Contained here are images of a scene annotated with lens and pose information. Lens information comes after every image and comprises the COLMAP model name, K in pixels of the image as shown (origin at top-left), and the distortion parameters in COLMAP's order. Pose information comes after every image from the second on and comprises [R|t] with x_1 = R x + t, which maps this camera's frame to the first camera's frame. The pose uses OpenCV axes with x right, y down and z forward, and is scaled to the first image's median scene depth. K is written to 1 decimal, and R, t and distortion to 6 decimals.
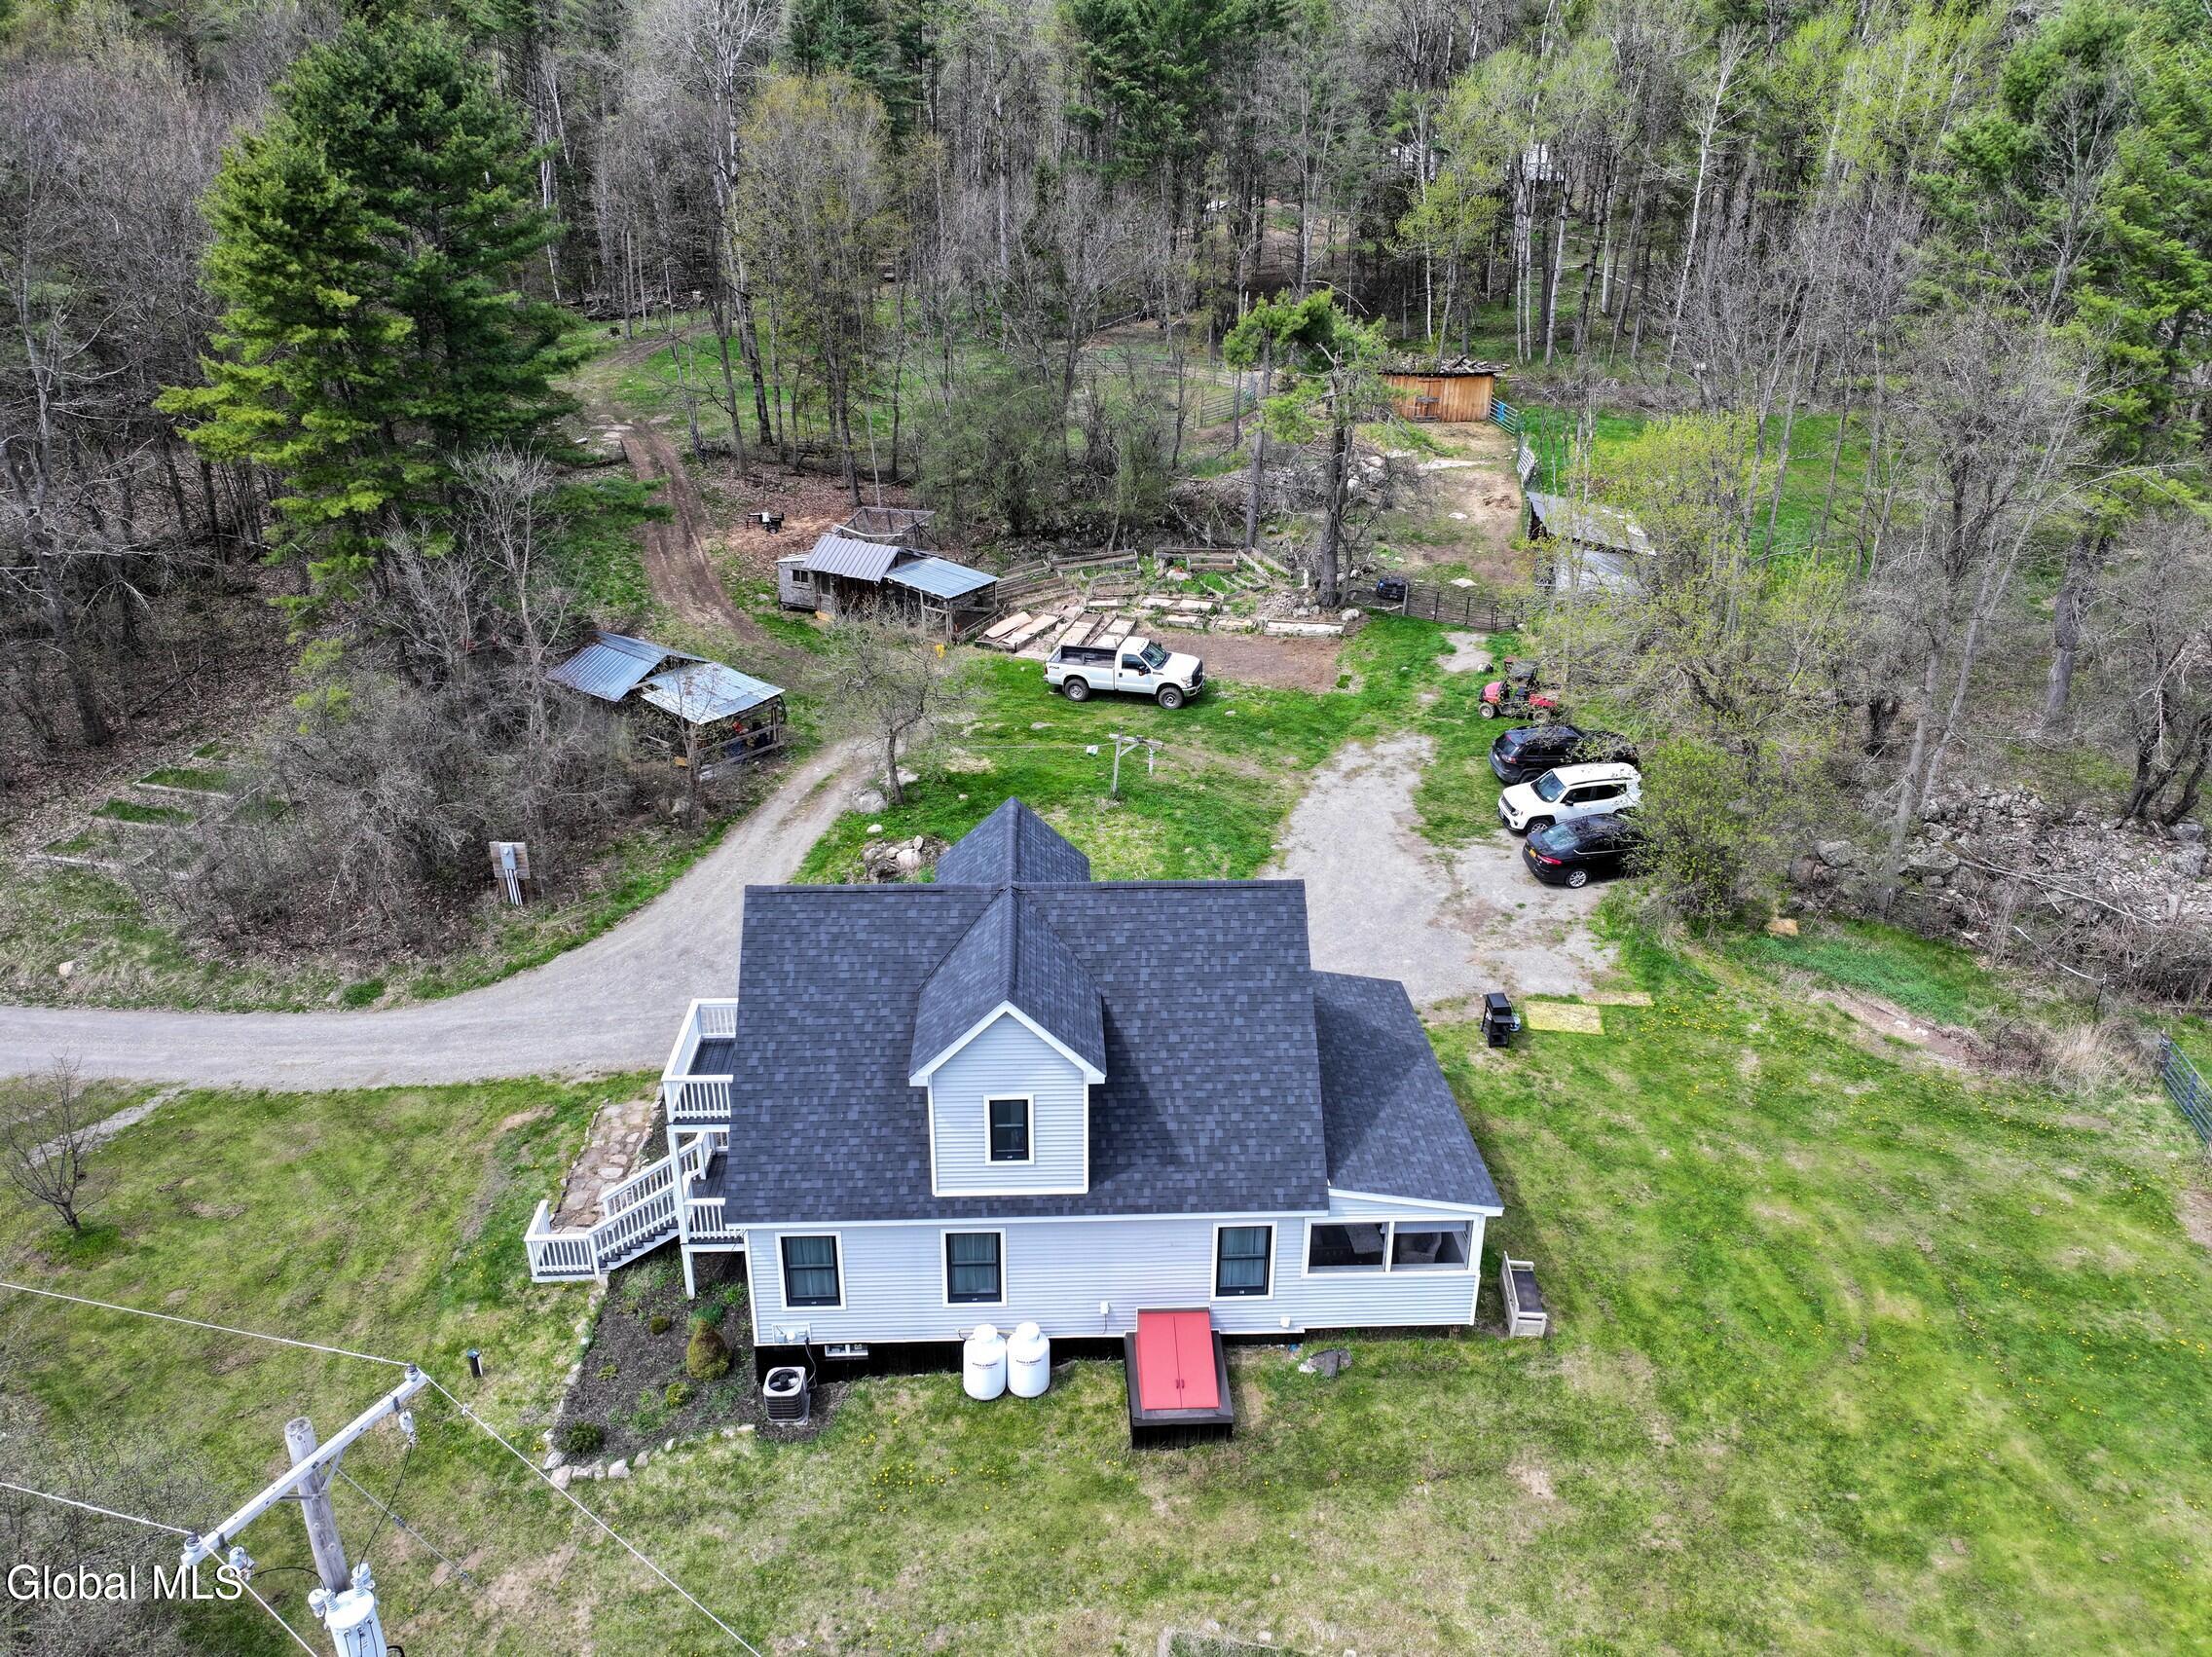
lens RADIAL K [[1547.0, 0, 1113.1], [0, 1547.0, 827.5], [0, 0, 1]] dist [-0.002132, 0.015599]
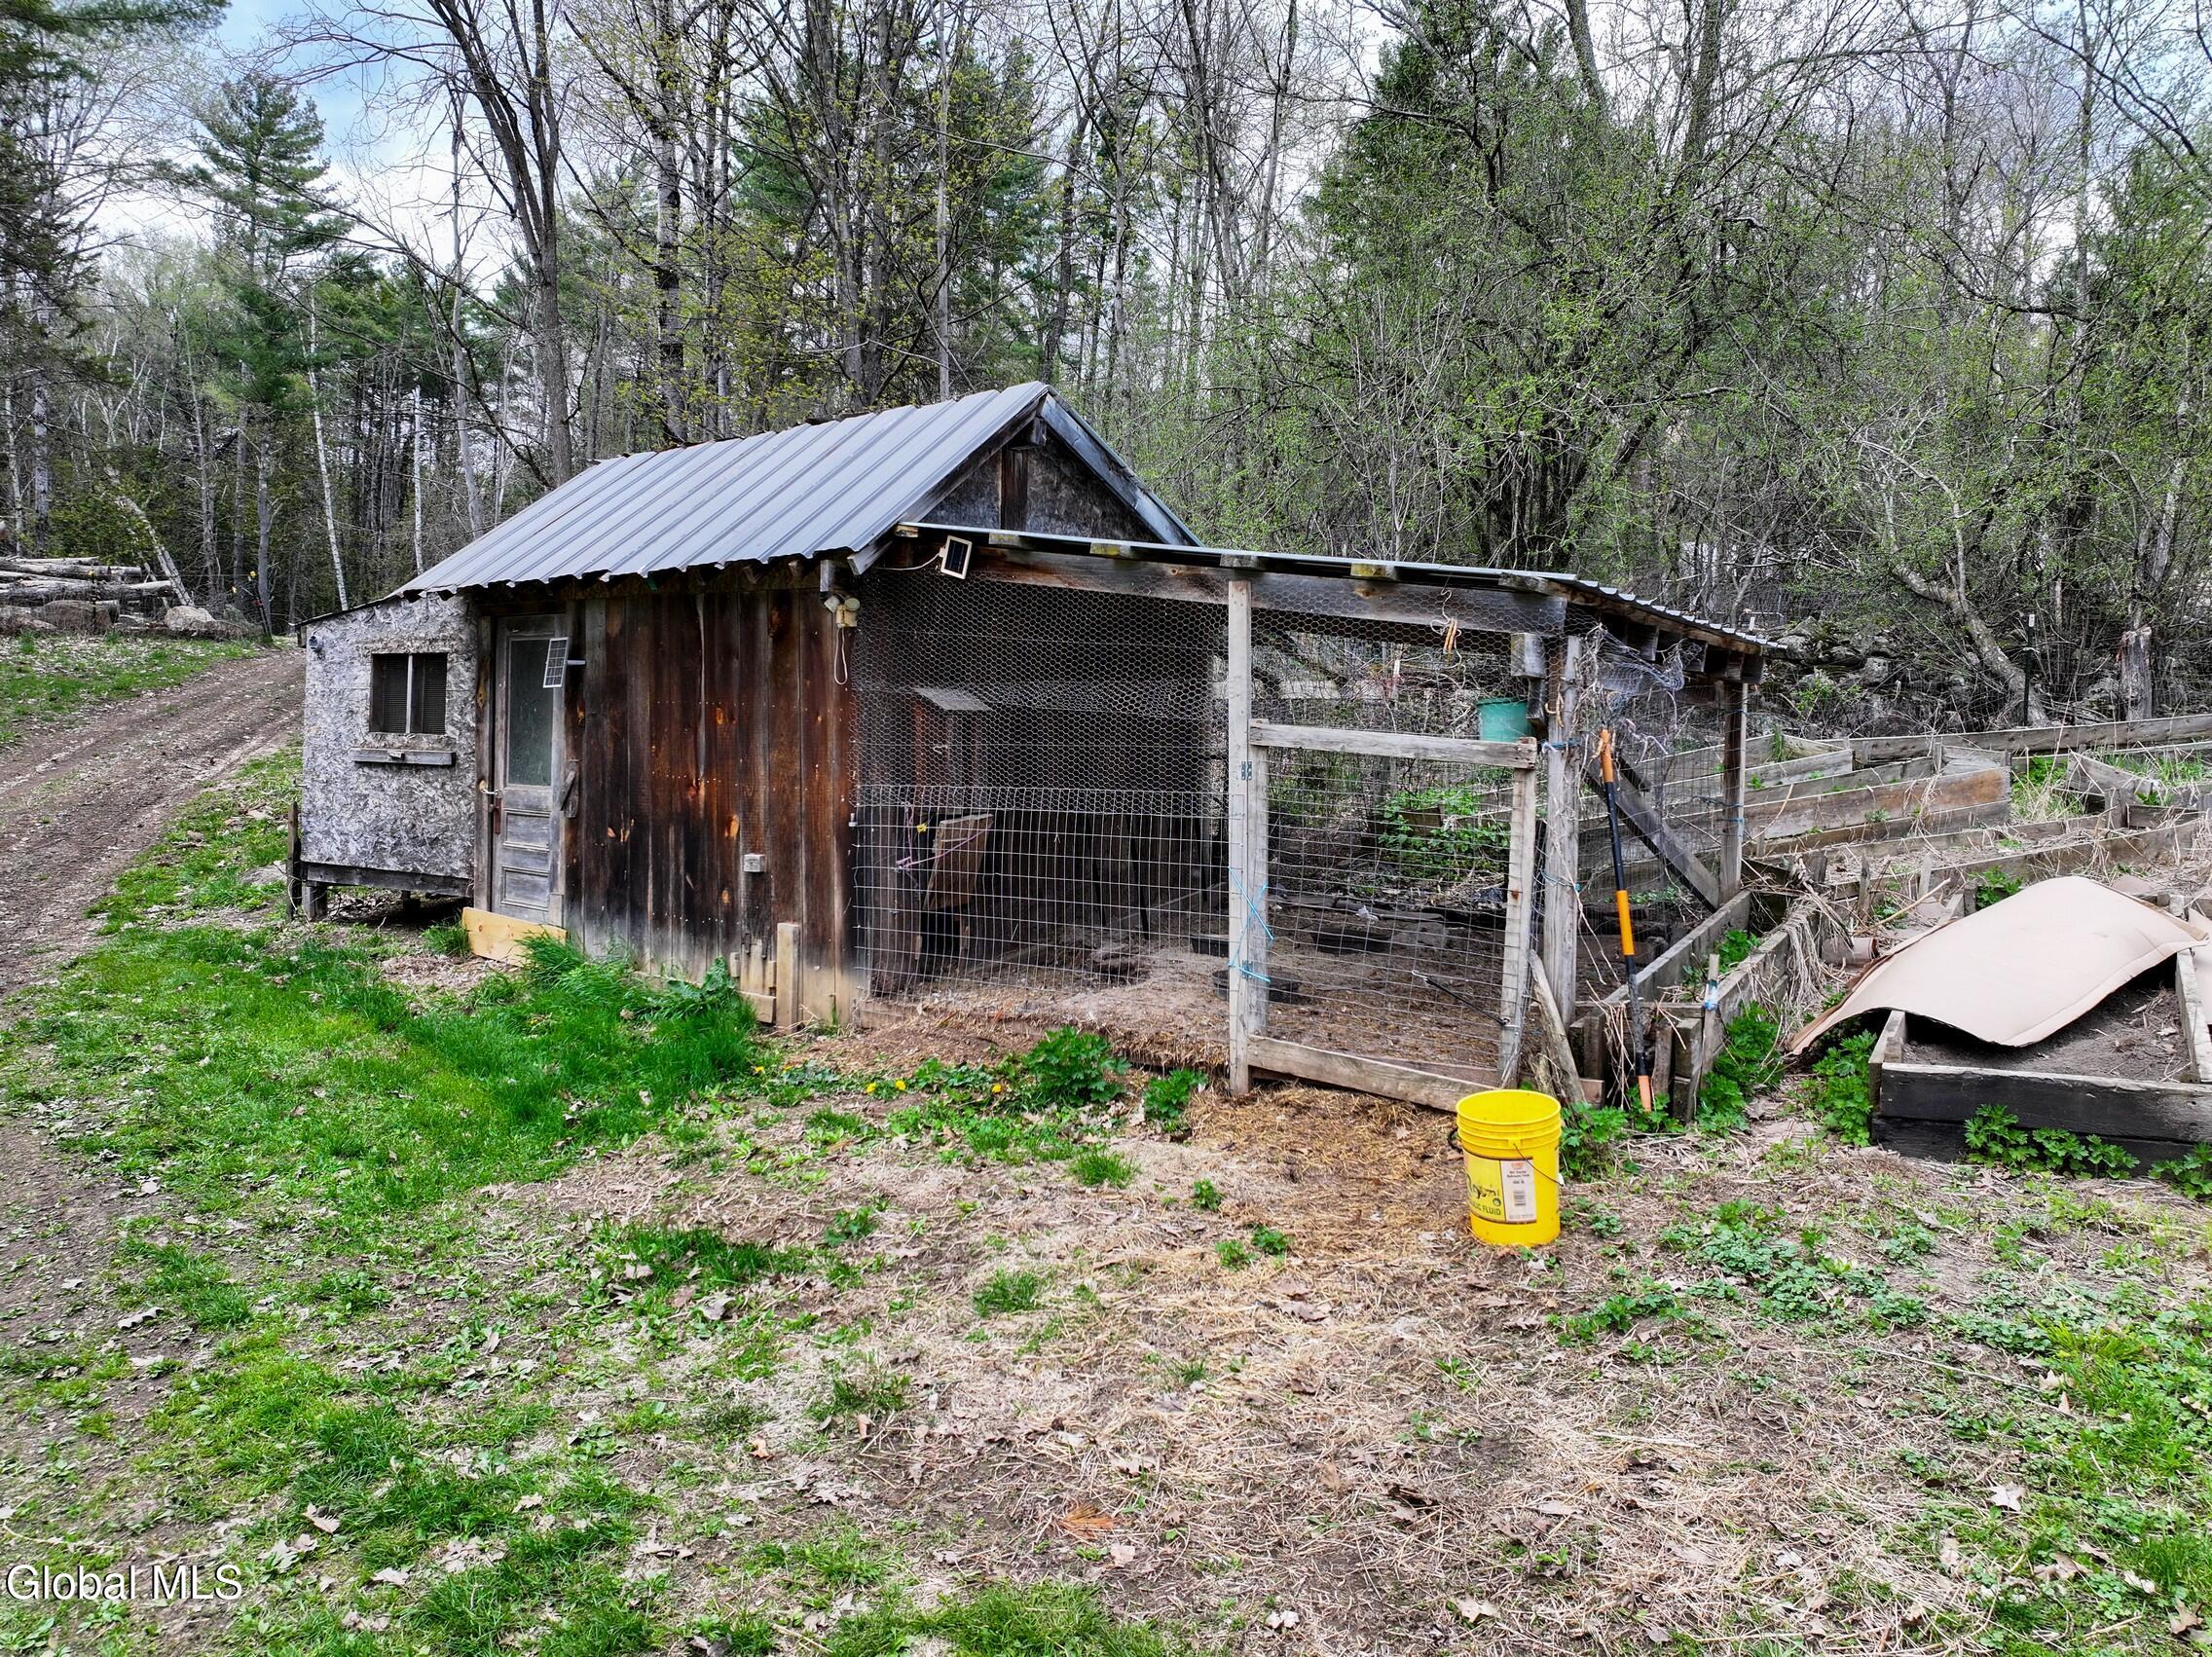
lens RADIAL K [[1547.0, 0, 1123.1], [0, 1547.0, 824.3], [0, 0, 1]] dist [-0.002132, 0.015599]
pose [[0.998006, 0.022161, -0.059100, -0.163144], [-0.042210, 0.930492, -0.363872, -0.129811], [0.046928, 0.365641, 0.929572, 1.182107]]
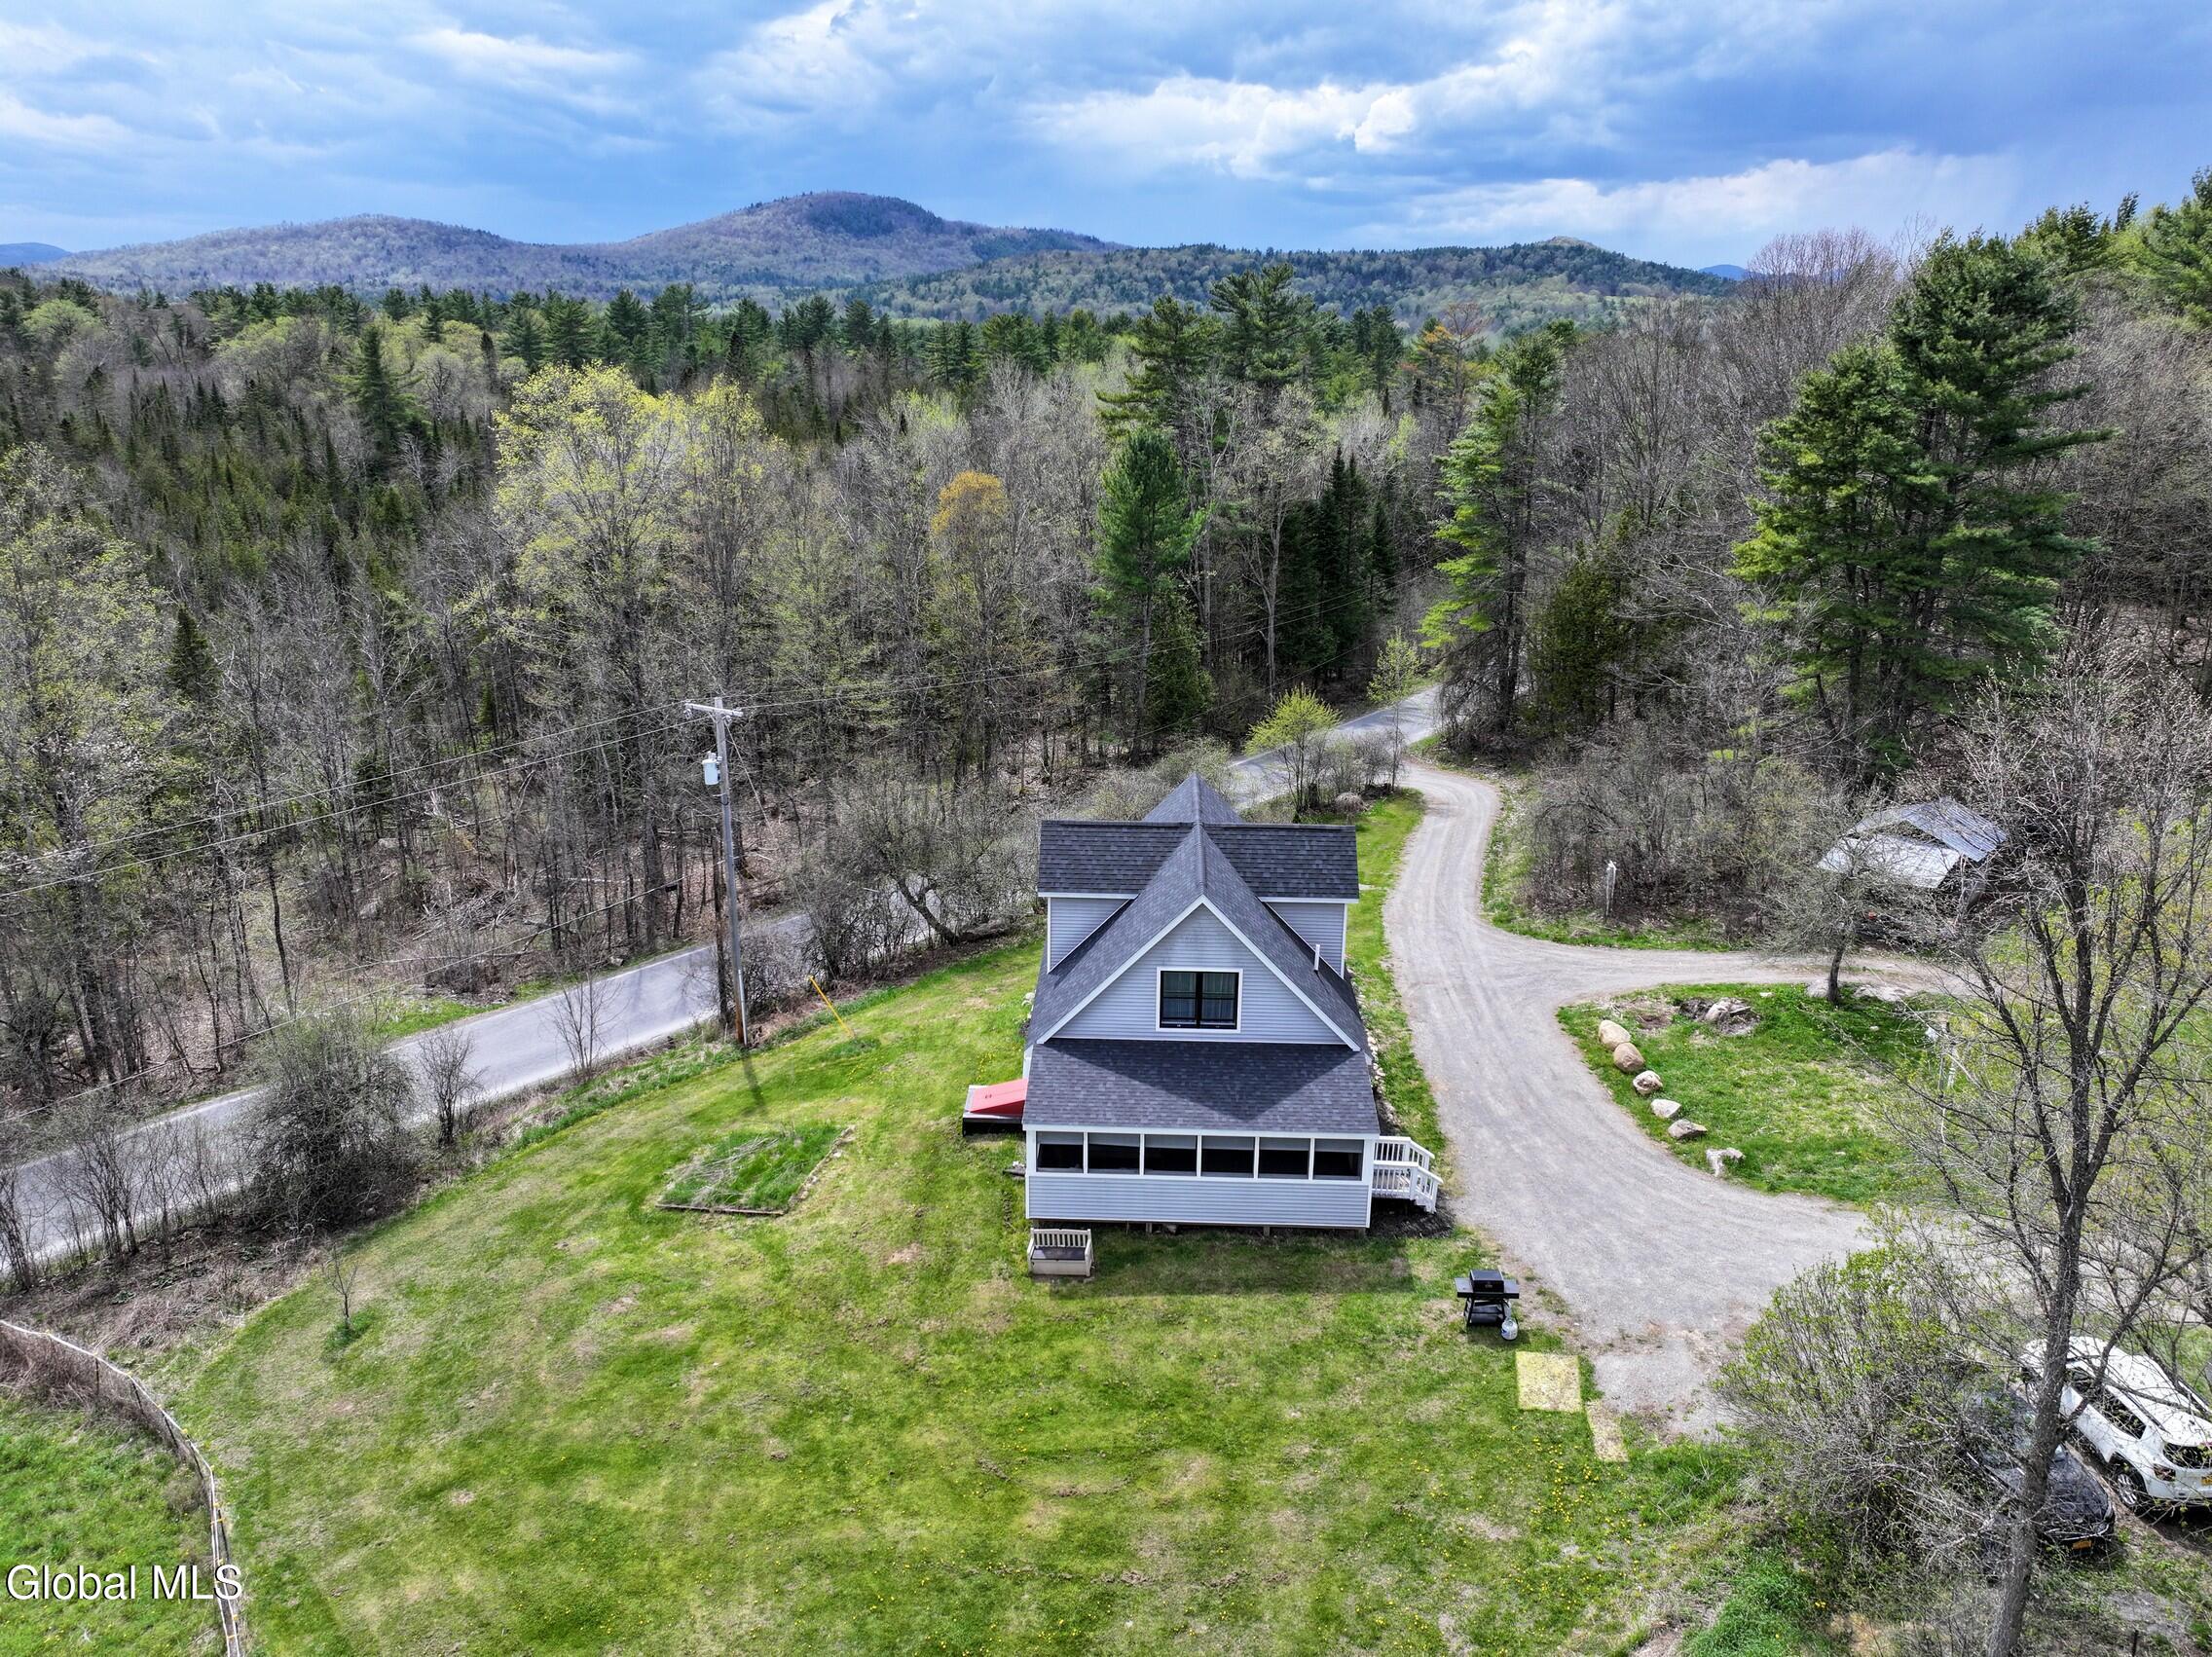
lens RADIAL K [[1547.0, 0, 1107.1], [0, 1547.0, 783.1], [0, 0, 1]] dist [-0.002132, 0.015599]
pose [[-0.081038, 0.274426, -0.958187, 0.818540], [-0.409772, 0.867173, 0.283016, -0.231218], [0.908581, 0.415573, 0.042178, 0.515341]]
